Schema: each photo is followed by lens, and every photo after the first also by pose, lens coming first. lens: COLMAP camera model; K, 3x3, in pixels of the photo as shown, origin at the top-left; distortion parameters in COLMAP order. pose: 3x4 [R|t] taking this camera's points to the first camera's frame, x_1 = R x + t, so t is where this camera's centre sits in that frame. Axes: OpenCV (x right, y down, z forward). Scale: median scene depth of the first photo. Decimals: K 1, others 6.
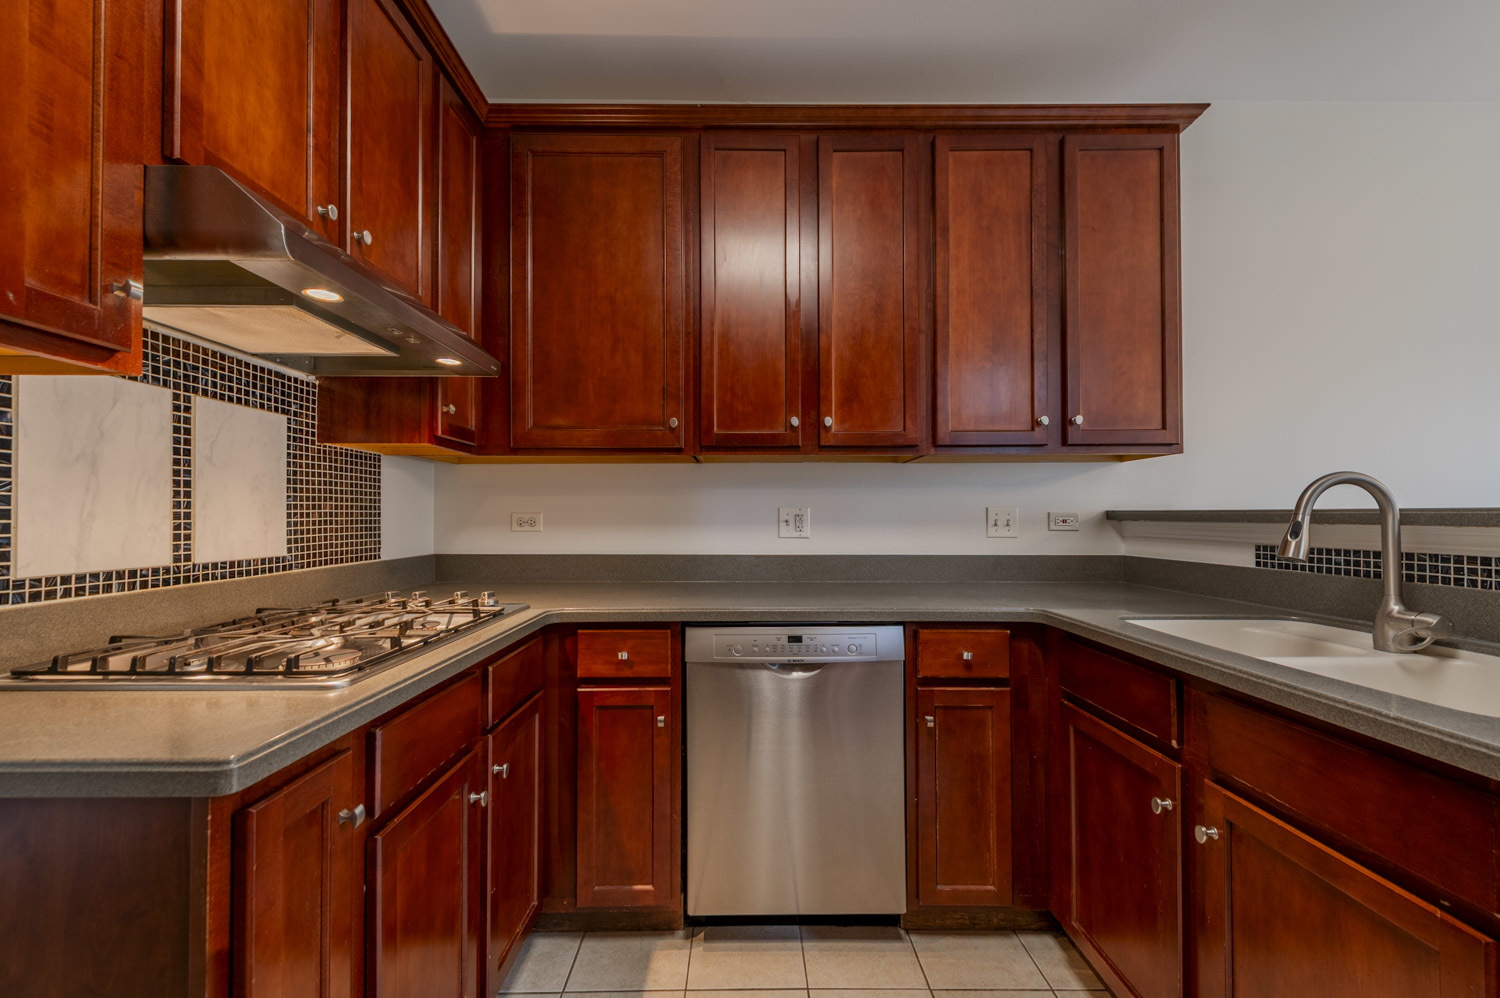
lens RADIAL K [[585.5, 0, 748.2], [0, 585.5, 509.1], [0, 0, 1]] dist [0.009260, -0.003908]
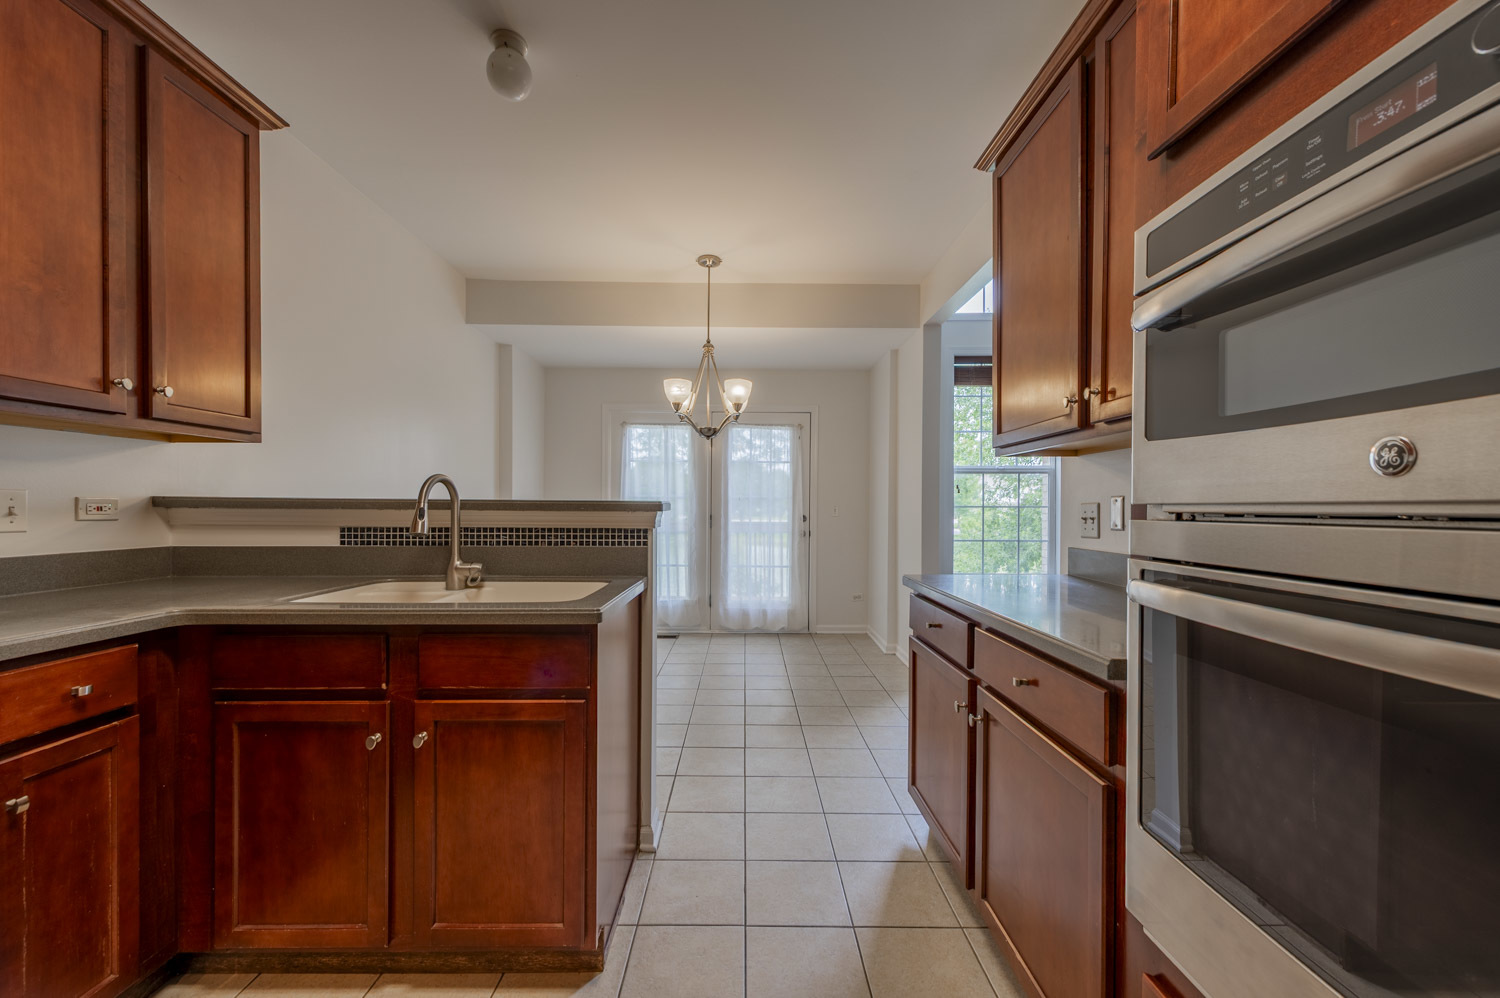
lens RADIAL K [[585.5, 0, 748.2], [0, 585.5, 509.1], [0, 0, 1]] dist [0.009260, -0.003908]
pose [[0.003470, -0.004309, 0.999985, -0.361480], [-0.017403, 0.999839, 0.004369, 0.003244], [-0.999843, -0.017418, 0.003395, 0.161530]]
